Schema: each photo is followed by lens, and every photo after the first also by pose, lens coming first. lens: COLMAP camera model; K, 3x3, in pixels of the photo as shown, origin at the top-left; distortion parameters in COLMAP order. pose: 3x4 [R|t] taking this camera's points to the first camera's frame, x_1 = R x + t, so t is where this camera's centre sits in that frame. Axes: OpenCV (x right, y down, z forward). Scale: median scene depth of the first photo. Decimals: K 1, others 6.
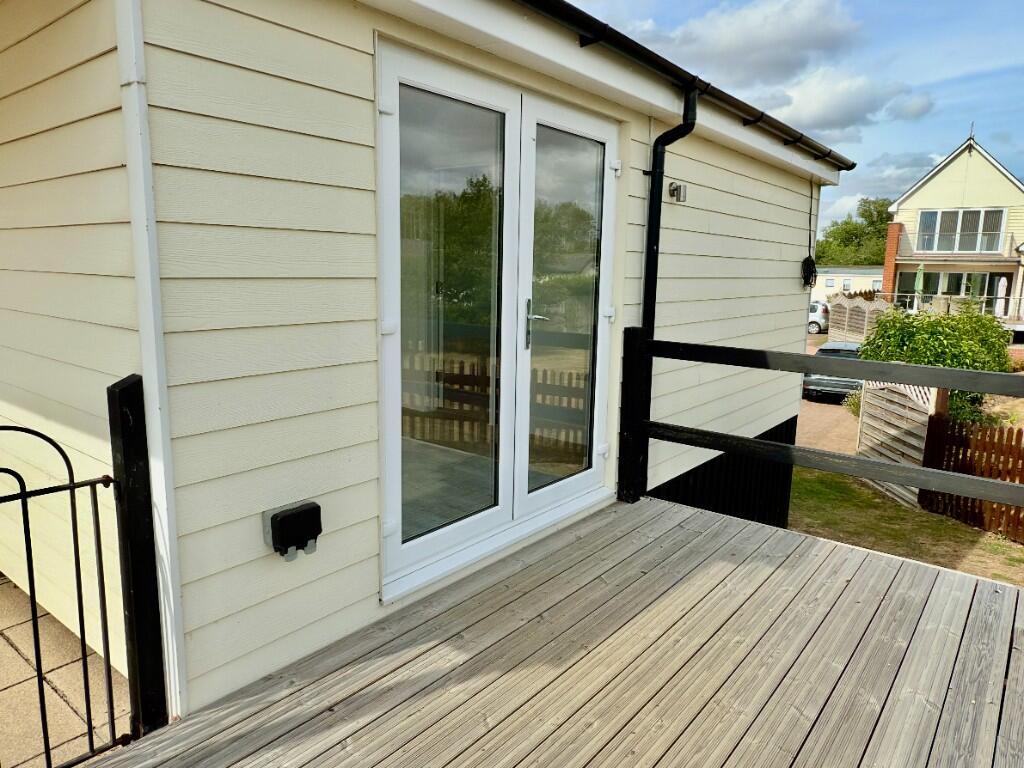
lens RADIAL K [[684.5, 0, 511.4], [0, 684.5, 383.6], [0, 0, 1]] dist [0.012171, 0.001231]
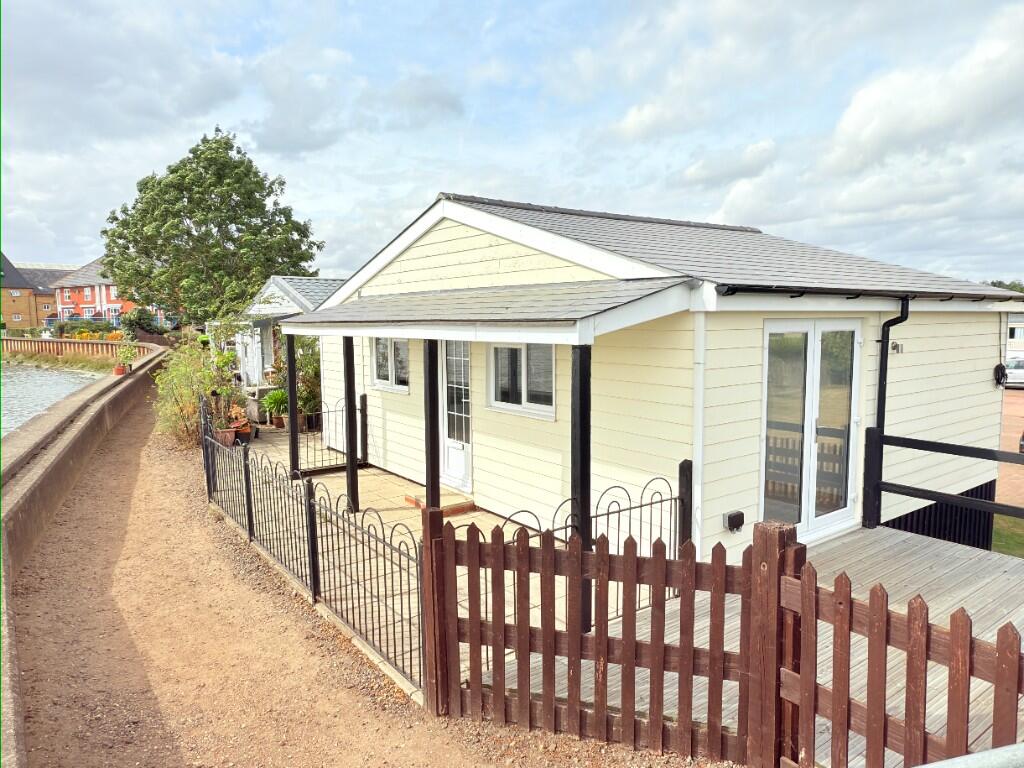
lens RADIAL K [[657.3, 0, 511.1], [0, 657.3, 383.6], [0, 0, 1]] dist [-0.002398, -0.000968]
pose [[0.962361, 0.001569, -0.271769, -0.251775], [-0.019946, 0.997694, -0.064870, -0.066465], [0.271041, 0.067849, 0.960174, -0.869757]]
